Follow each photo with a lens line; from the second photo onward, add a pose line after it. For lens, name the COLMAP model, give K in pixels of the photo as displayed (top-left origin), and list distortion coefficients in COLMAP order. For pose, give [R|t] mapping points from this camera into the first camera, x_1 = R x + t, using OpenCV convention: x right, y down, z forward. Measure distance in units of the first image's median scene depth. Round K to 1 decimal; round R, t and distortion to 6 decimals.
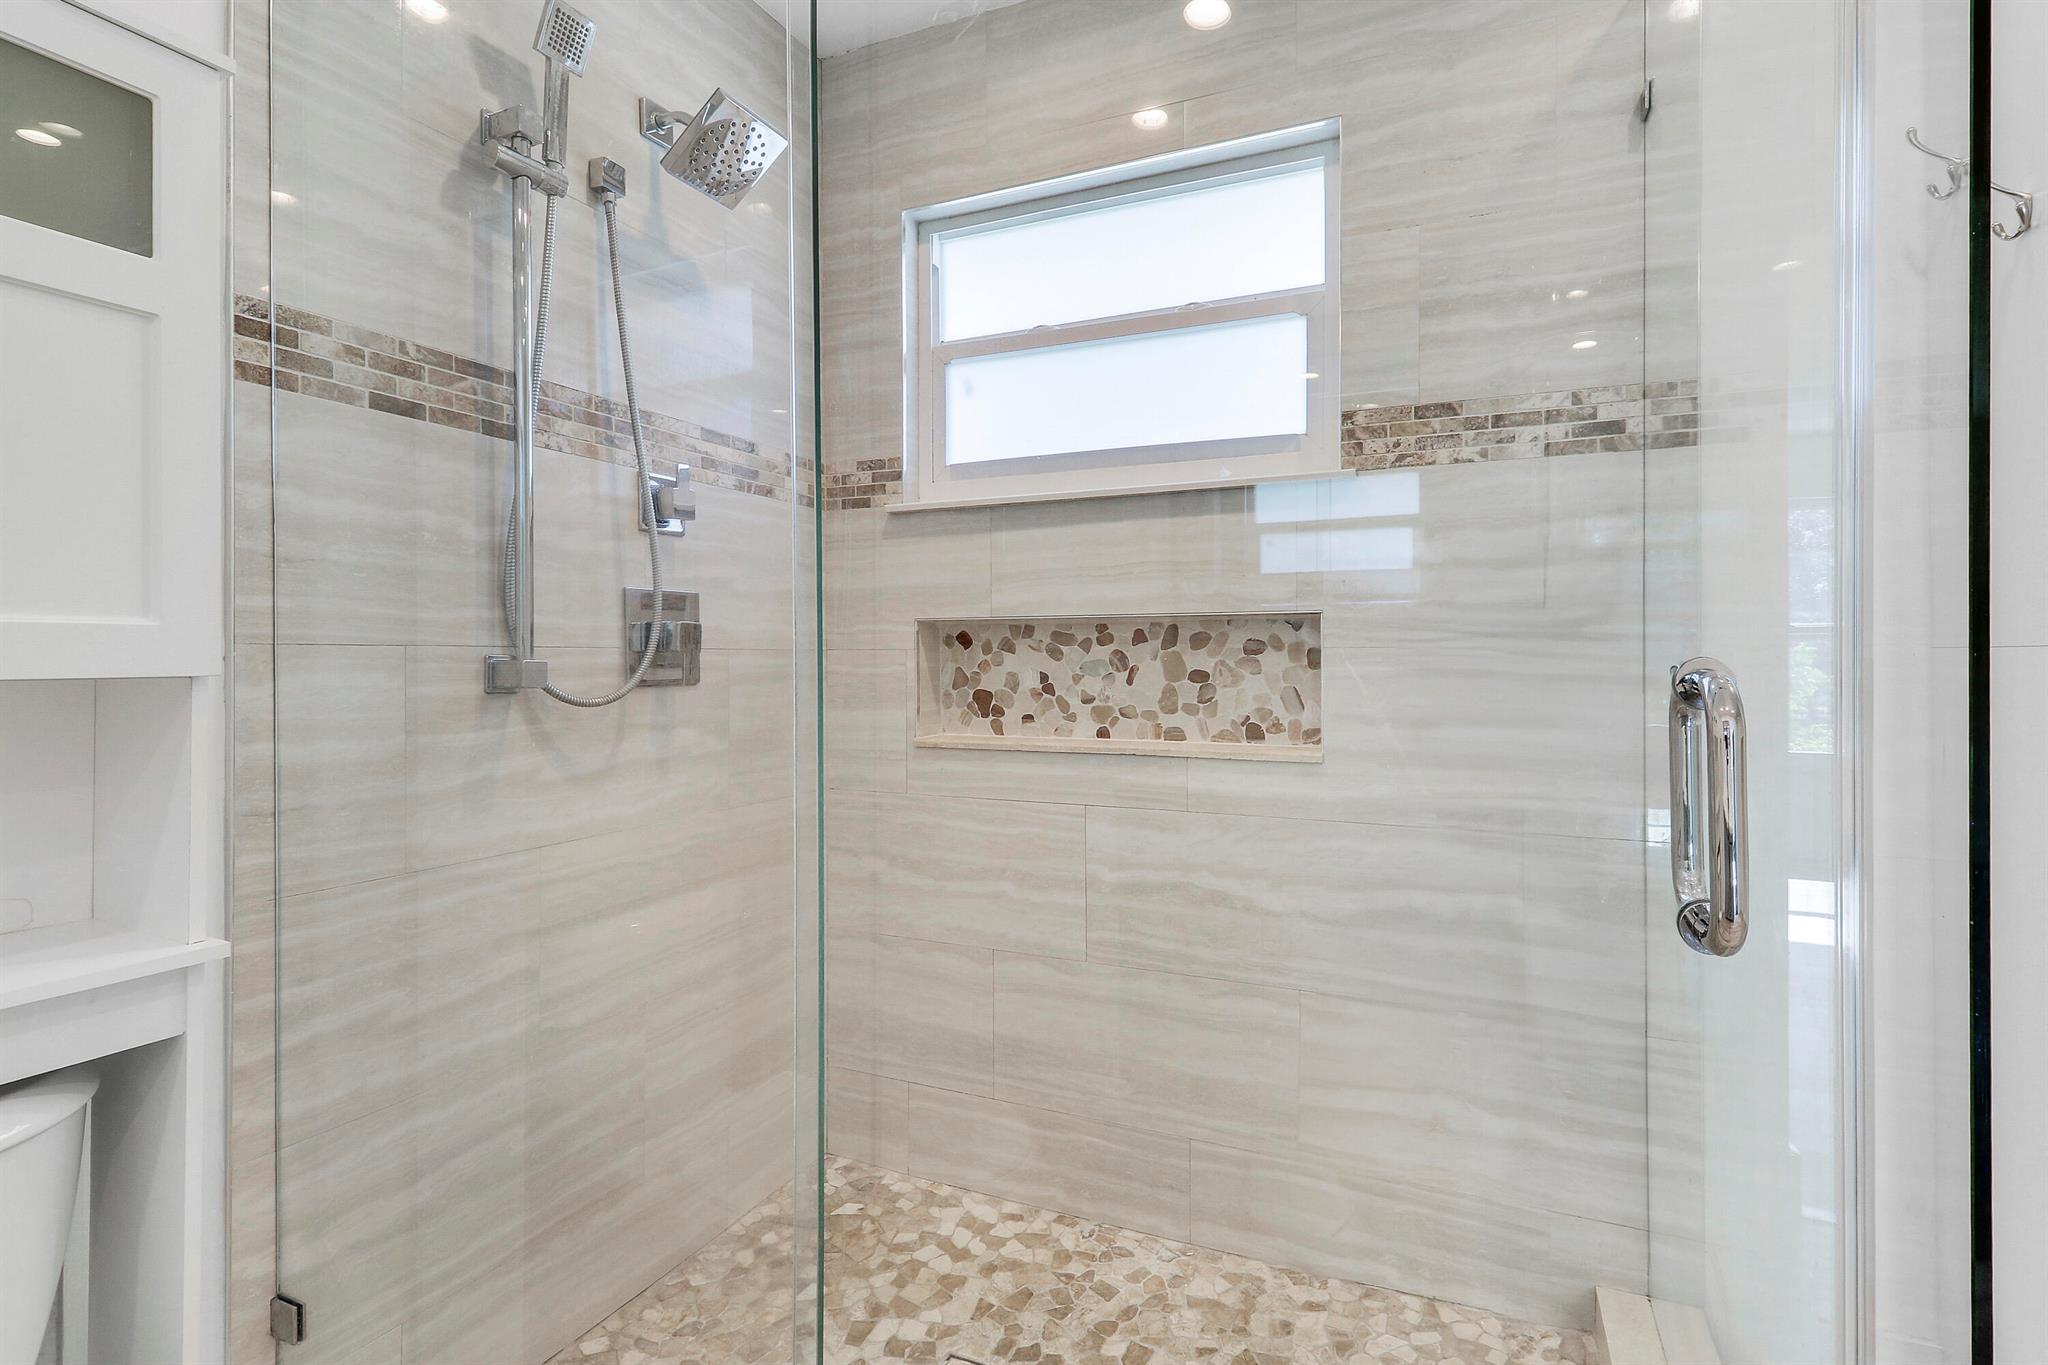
lens RADIAL K [[966.6, 0, 1049.7], [0, 966.6, 650.9], [0, 0, 1]] dist [0.010354, -0.014436]
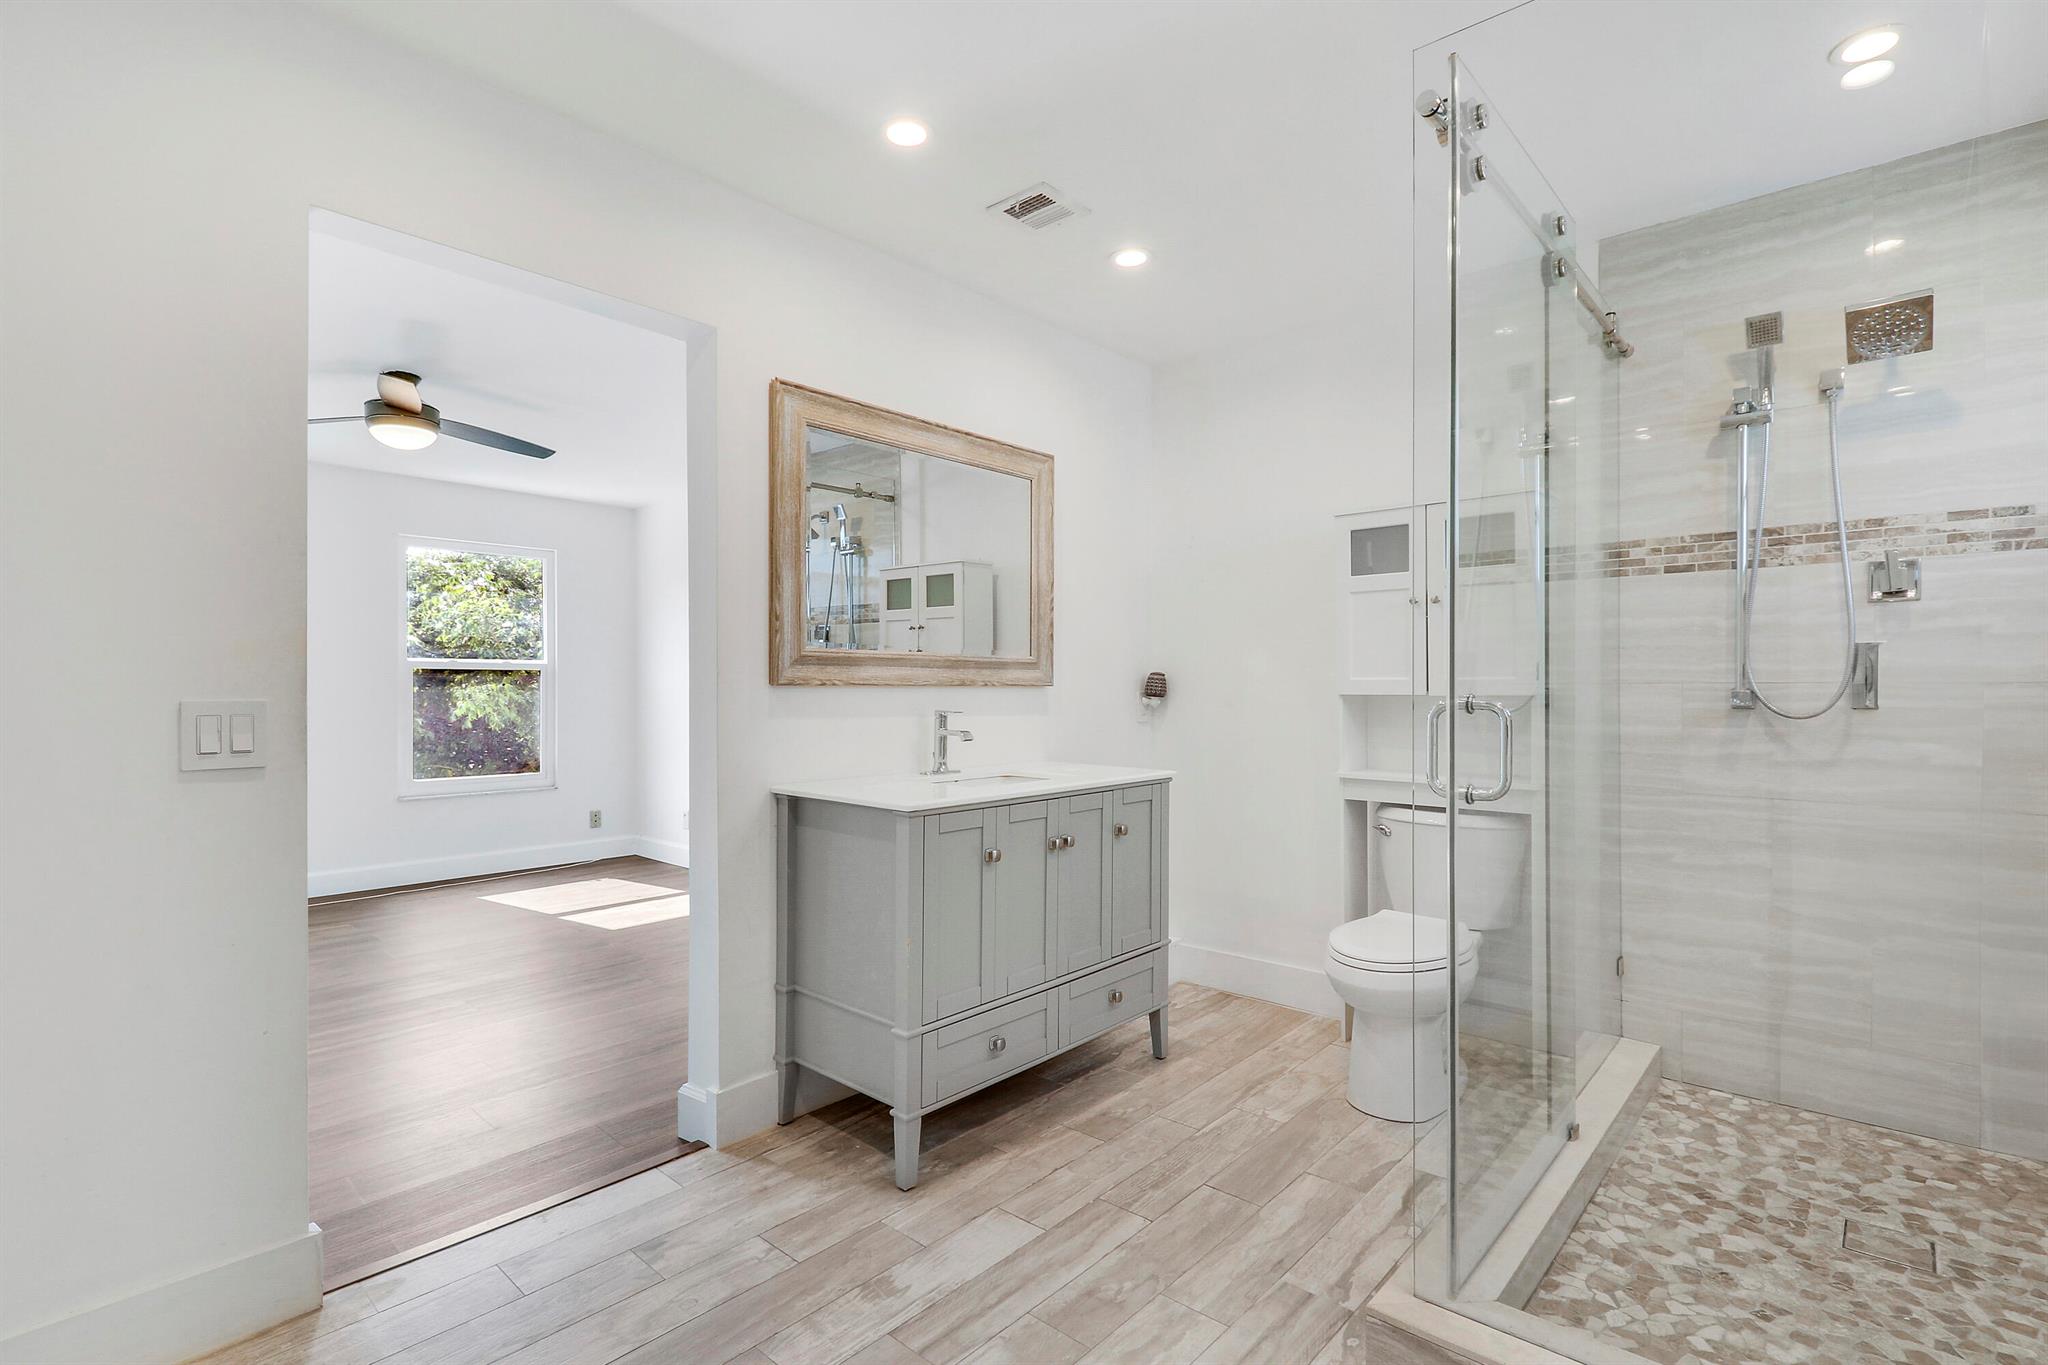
lens RADIAL K [[966.6, 0, 1059.2], [0, 966.6, 689.5], [0, 0, 1]] dist [0.010354, -0.014436]
pose [[-0.303176, 0.005847, -0.952917, 1.331629], [0.008675, 0.999957, 0.003375, -0.008543], [0.952895, -0.007243, -0.303213, 0.276313]]
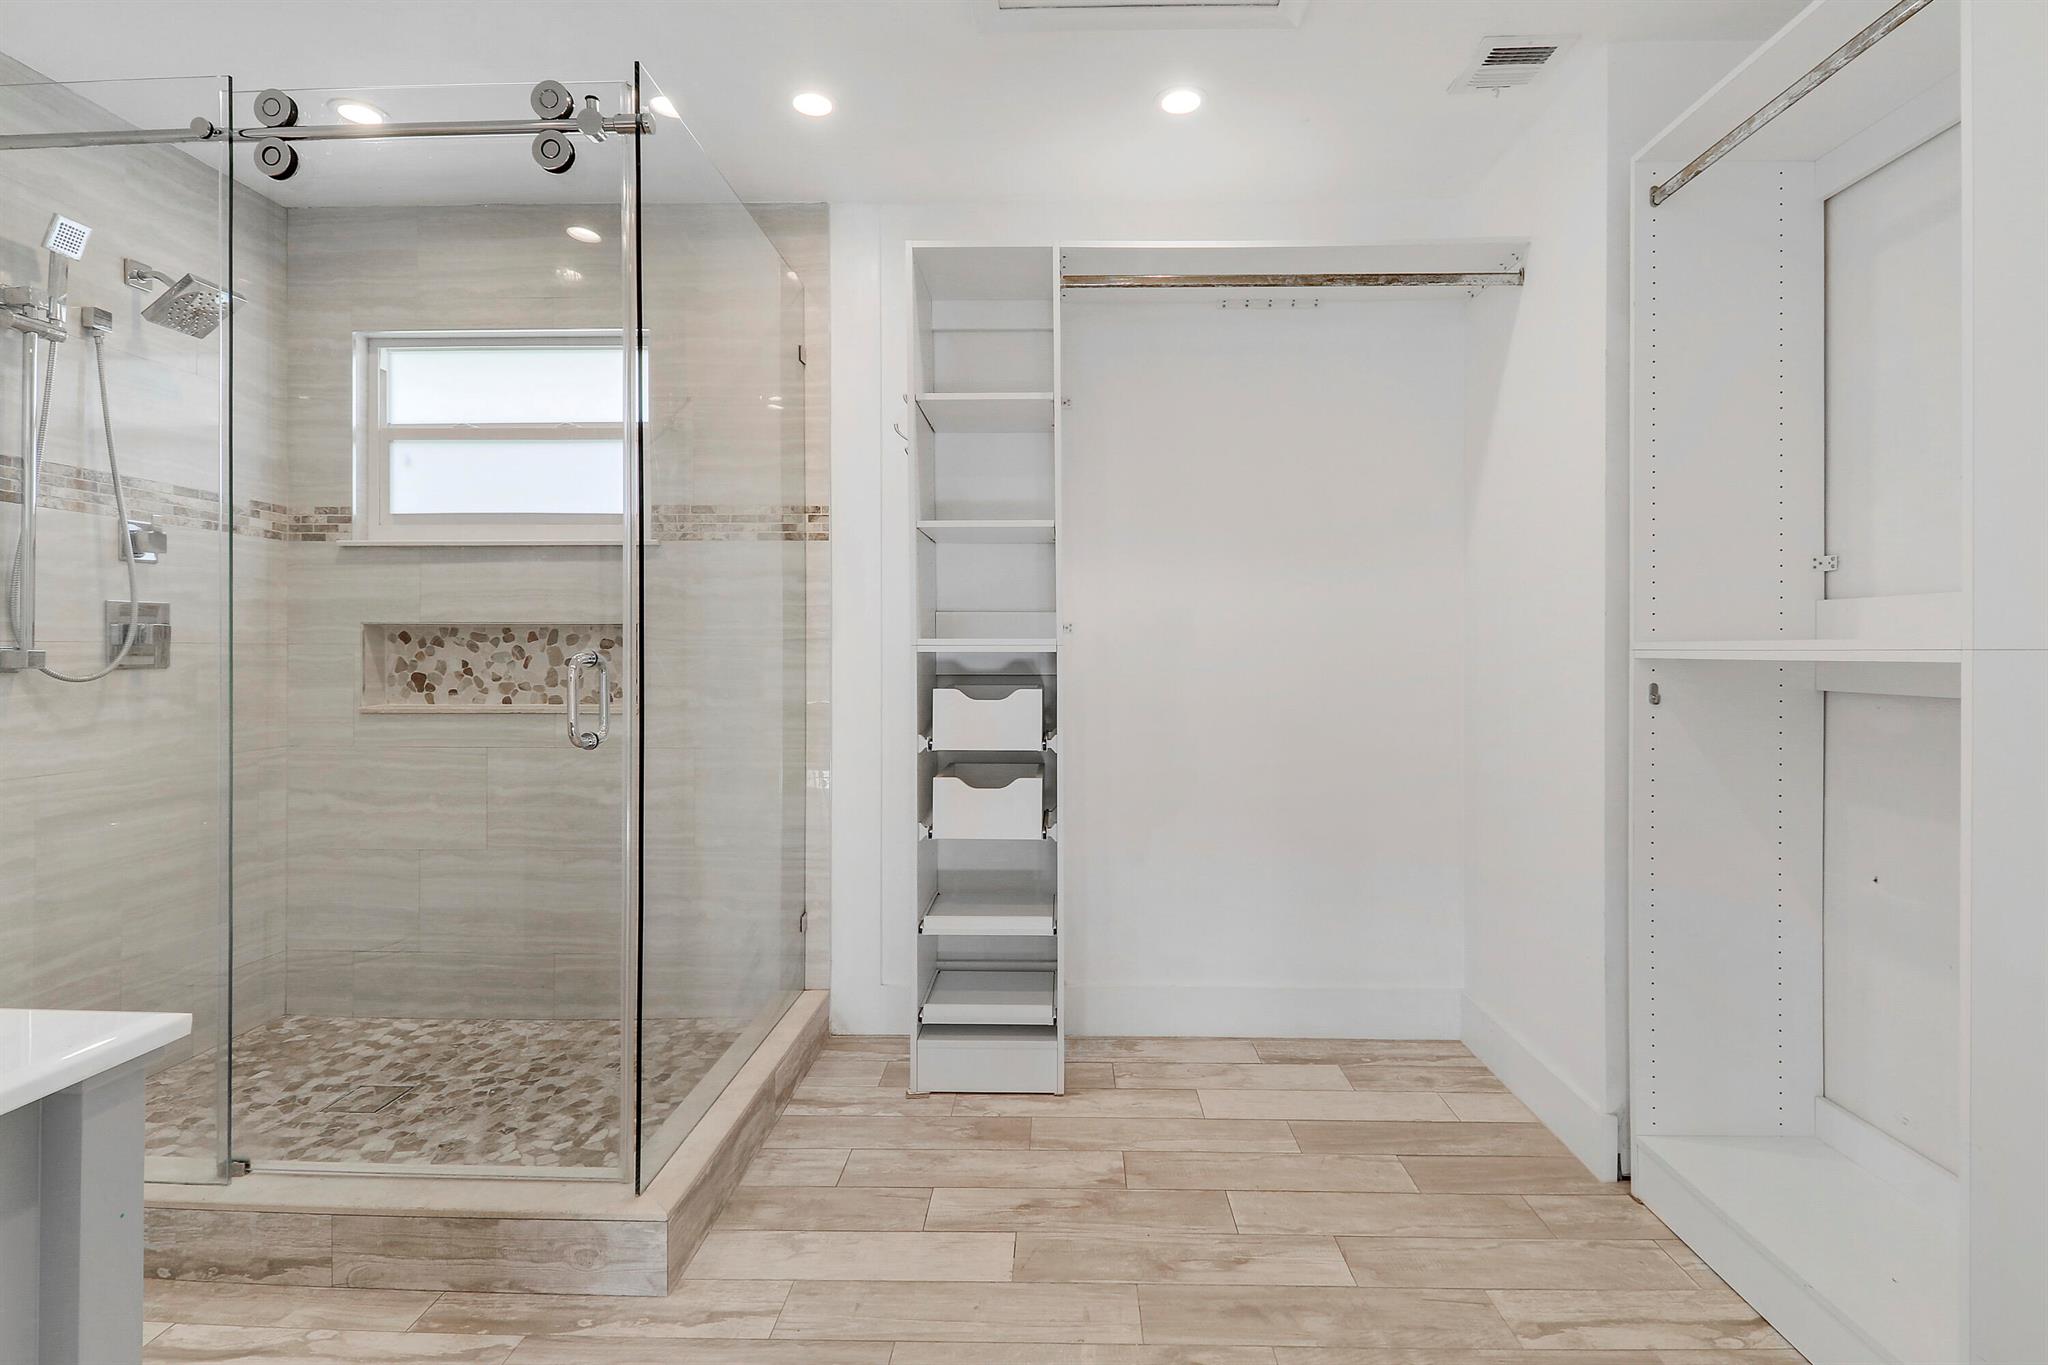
lens RADIAL K [[966.6, 0, 1038.2], [0, 966.6, 642.4], [0, 0, 1]] dist [0.010354, -0.014436]
pose [[0.929506, 0.006977, 0.368740, 0.318216], [-0.004903, 0.999966, -0.006561, 0.000325], [-0.368773, 0.004291, 0.929510, -0.833994]]
